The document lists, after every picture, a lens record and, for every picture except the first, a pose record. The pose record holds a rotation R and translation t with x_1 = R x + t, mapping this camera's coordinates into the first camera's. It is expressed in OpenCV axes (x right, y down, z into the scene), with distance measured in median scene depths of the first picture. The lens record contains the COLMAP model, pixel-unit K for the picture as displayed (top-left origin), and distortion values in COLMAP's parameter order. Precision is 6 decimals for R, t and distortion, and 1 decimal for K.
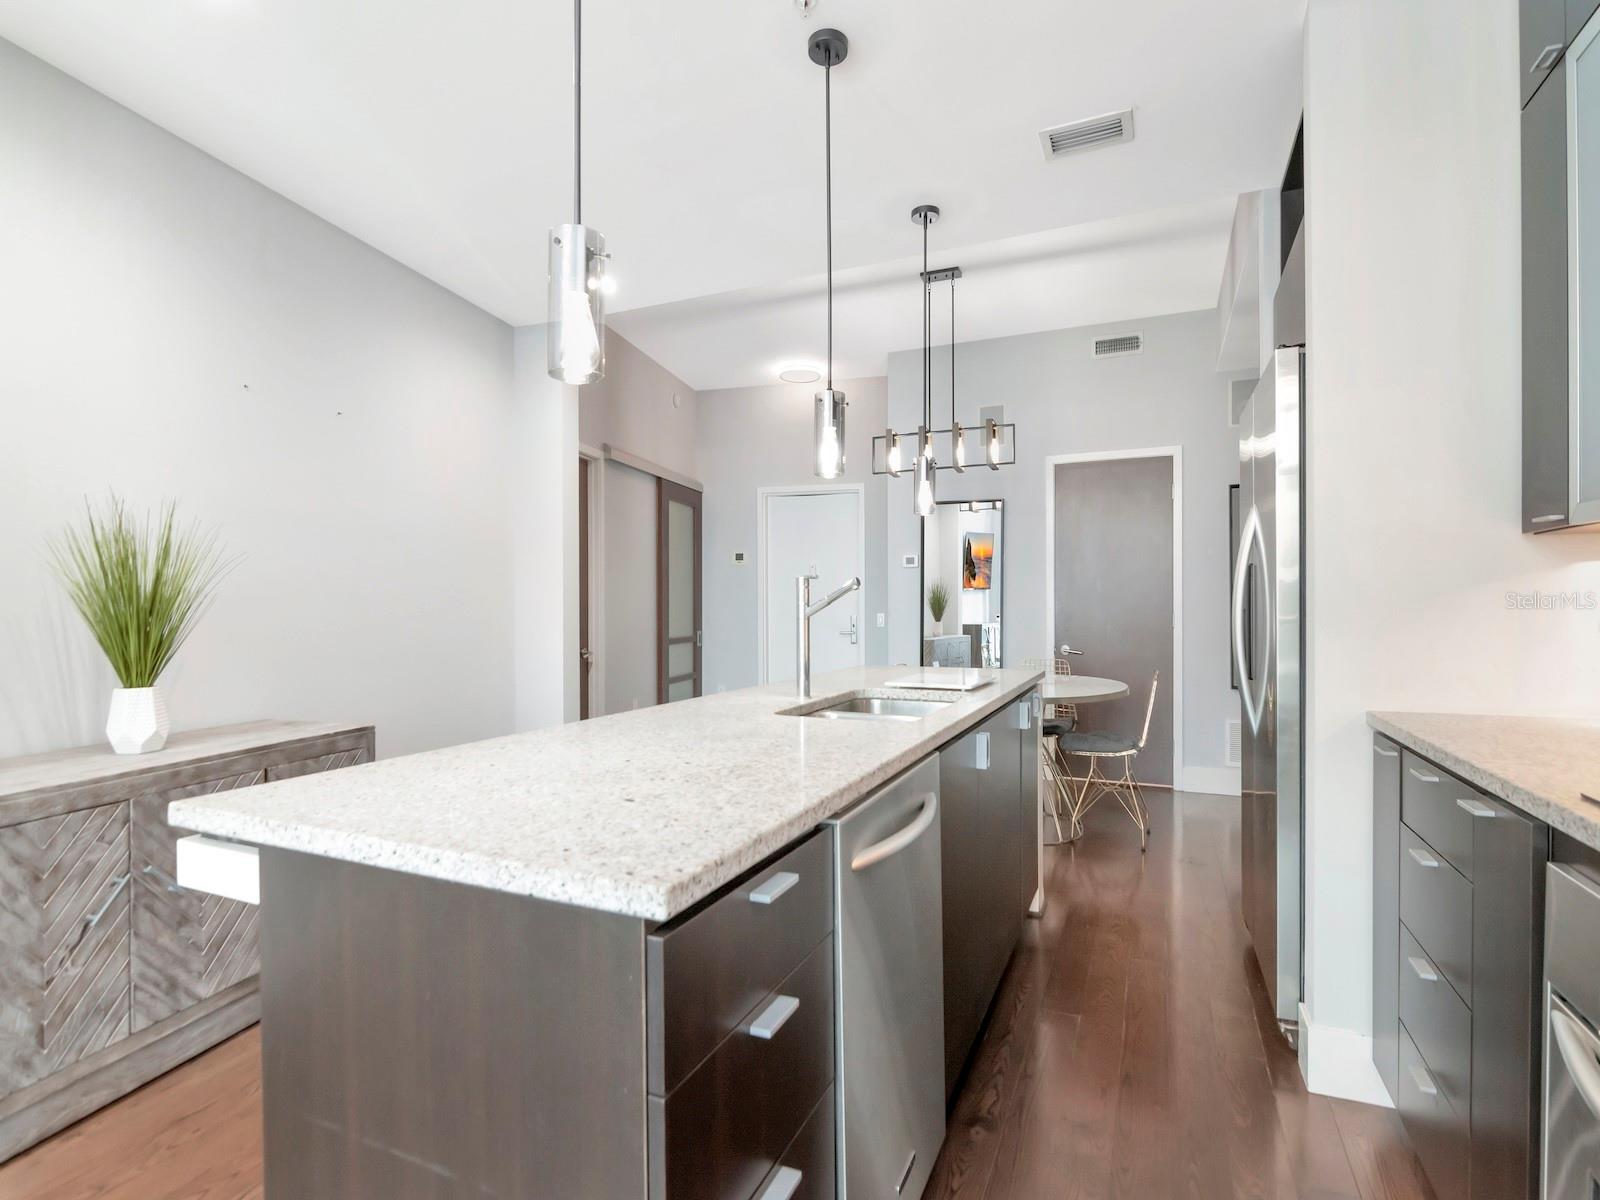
lens RADIAL K [[774.1, 0, 792.4], [0, 774.1, 618.0], [0, 0, 1]] dist [-0.003602, -0.001418]
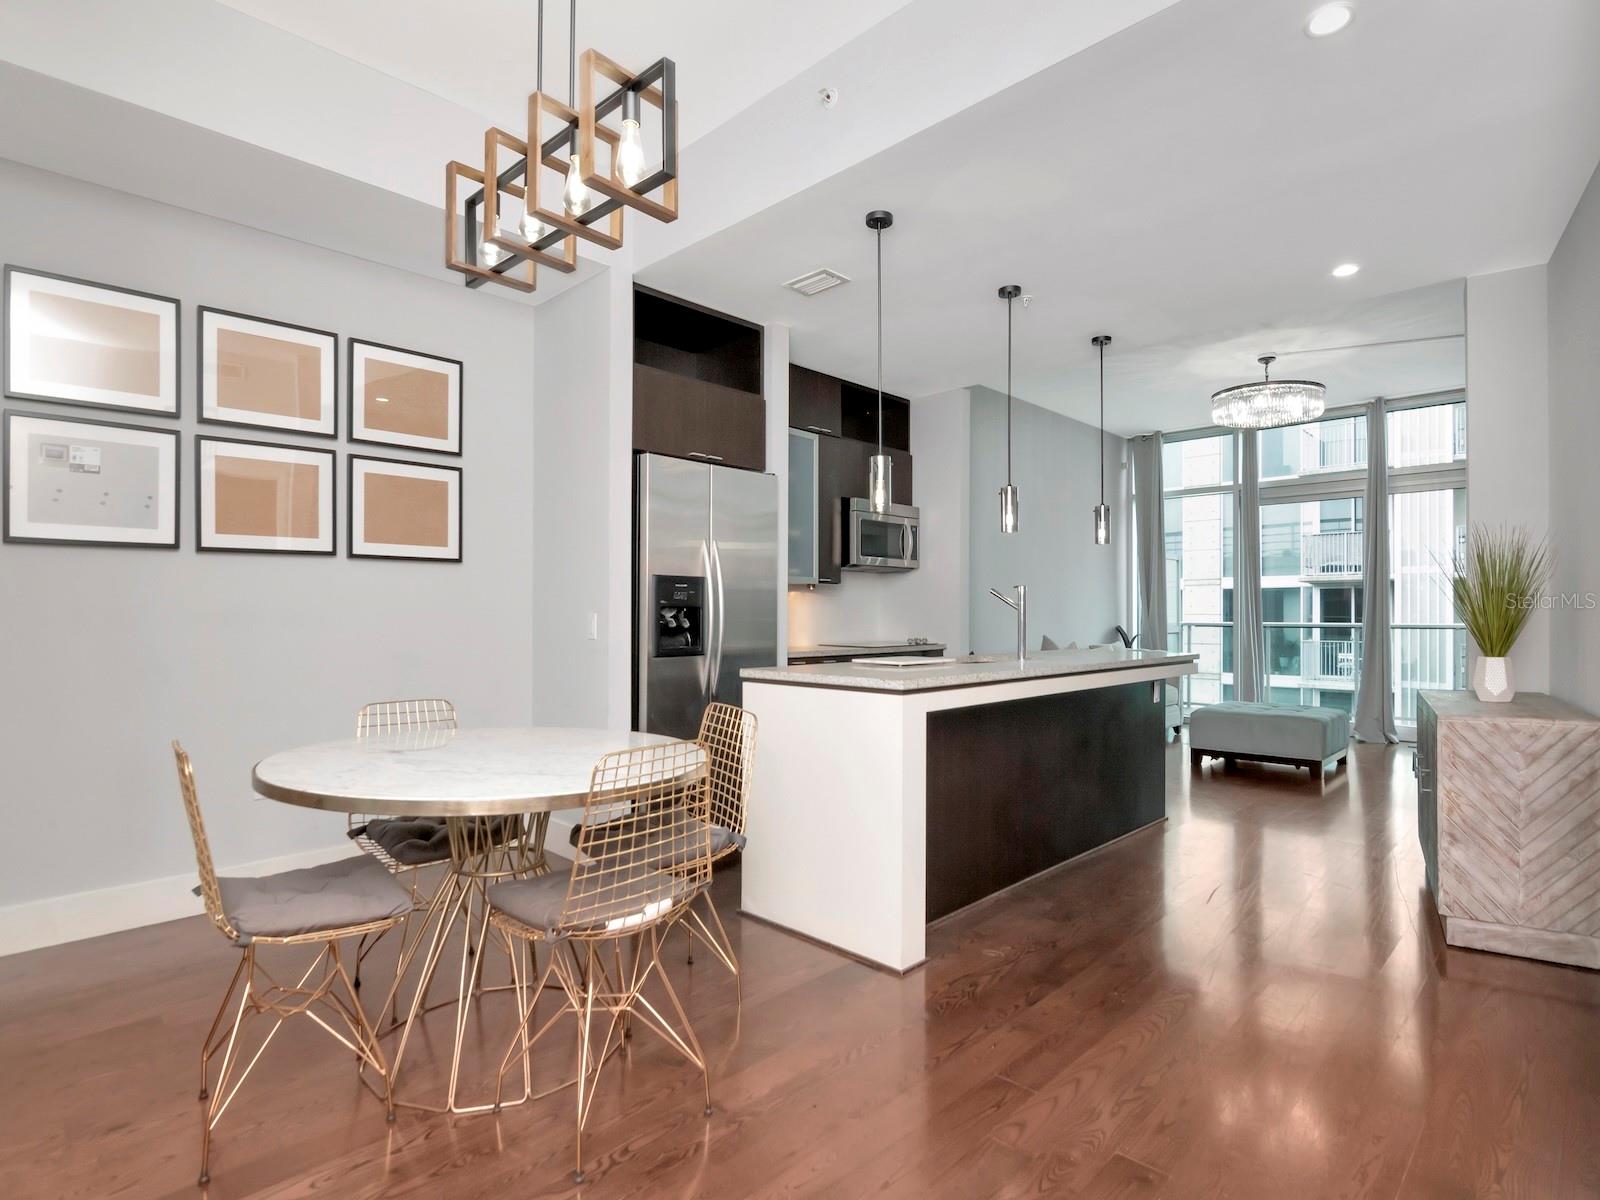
lens RADIAL K [[828.8, 0, 794.4], [0, 828.8, 615.8], [0, 0, 1]] dist [-0.001970, -0.008630]
pose [[-0.936259, 0.000622, 0.351310, -0.066144], [0.004854, 0.999926, 0.011164, -0.006576], [-0.351278, 0.012158, -0.936192, 1.349546]]
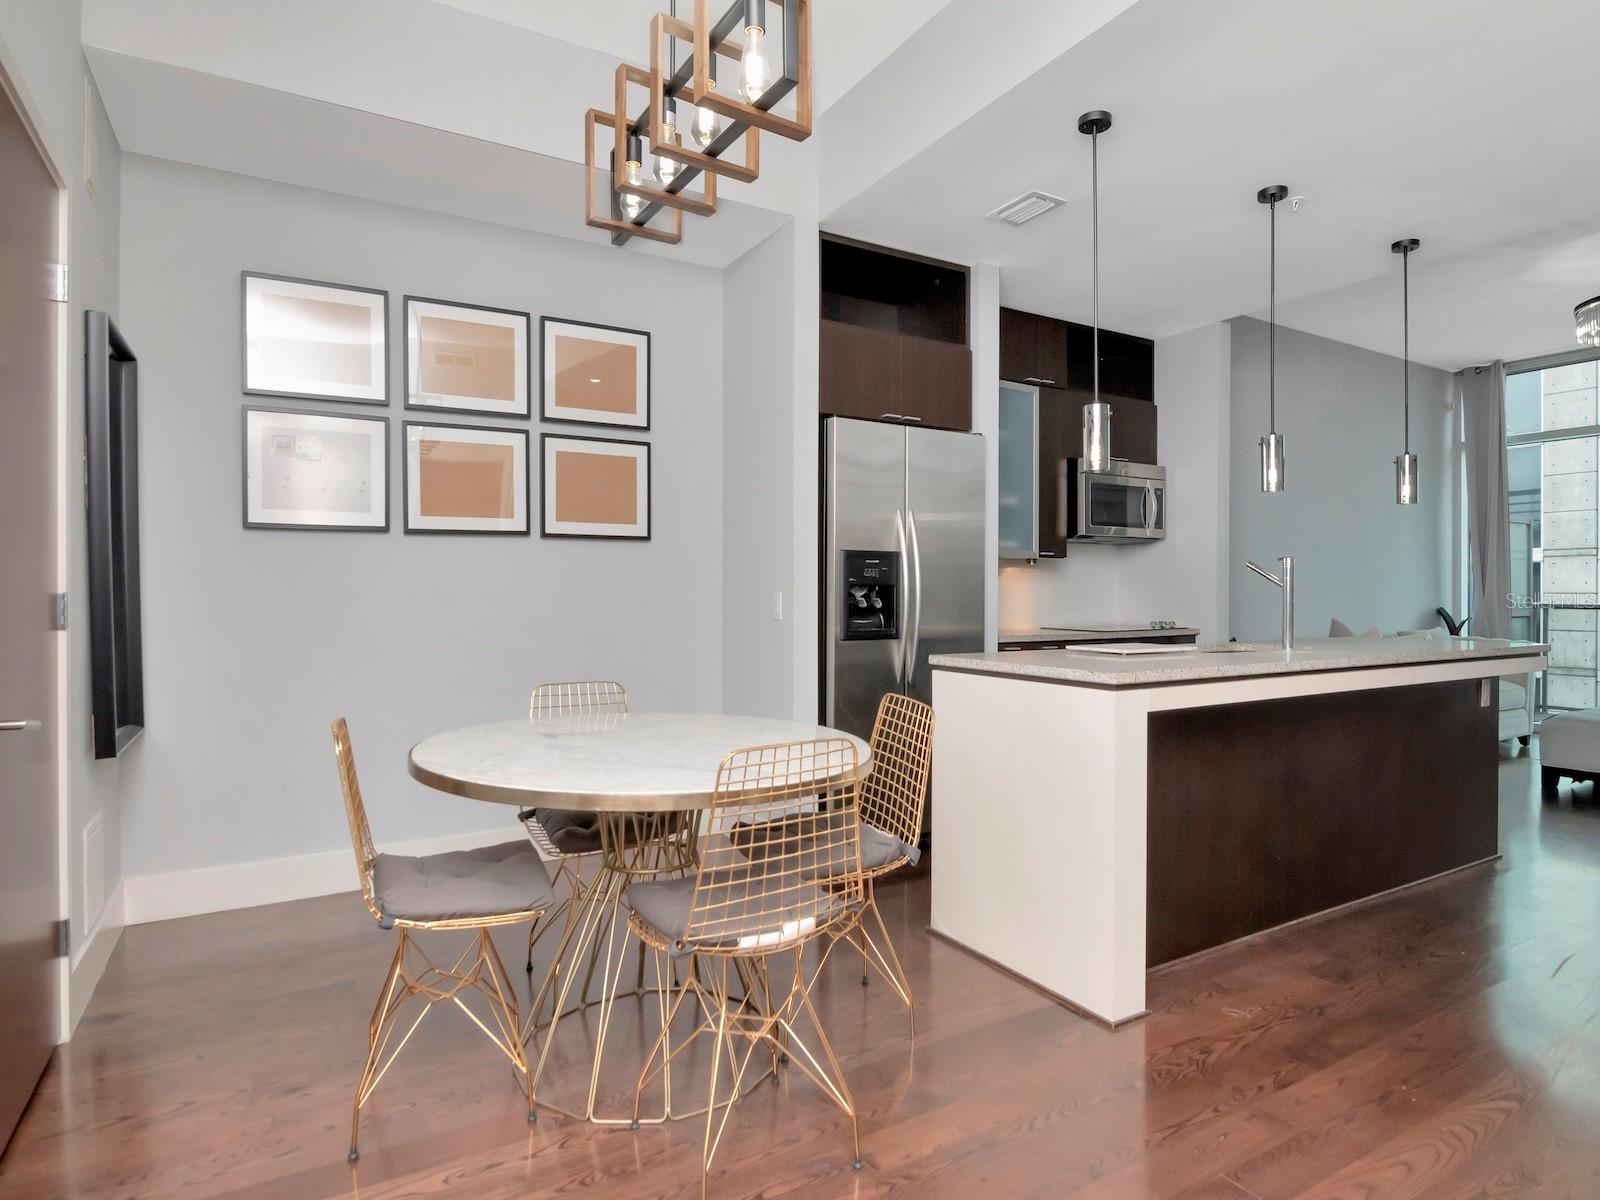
lens RADIAL K [[887.0, 0, 800.0], [0, 887.0, 600.0], [0, 0, 1]] dist [-0.008298, -0.002181]
pose [[-0.813104, -0.001736, 0.582116, -0.083077], [0.008315, 0.999859, 0.014596, -0.005543], [-0.582059, 0.016709, -0.812975, 1.301943]]
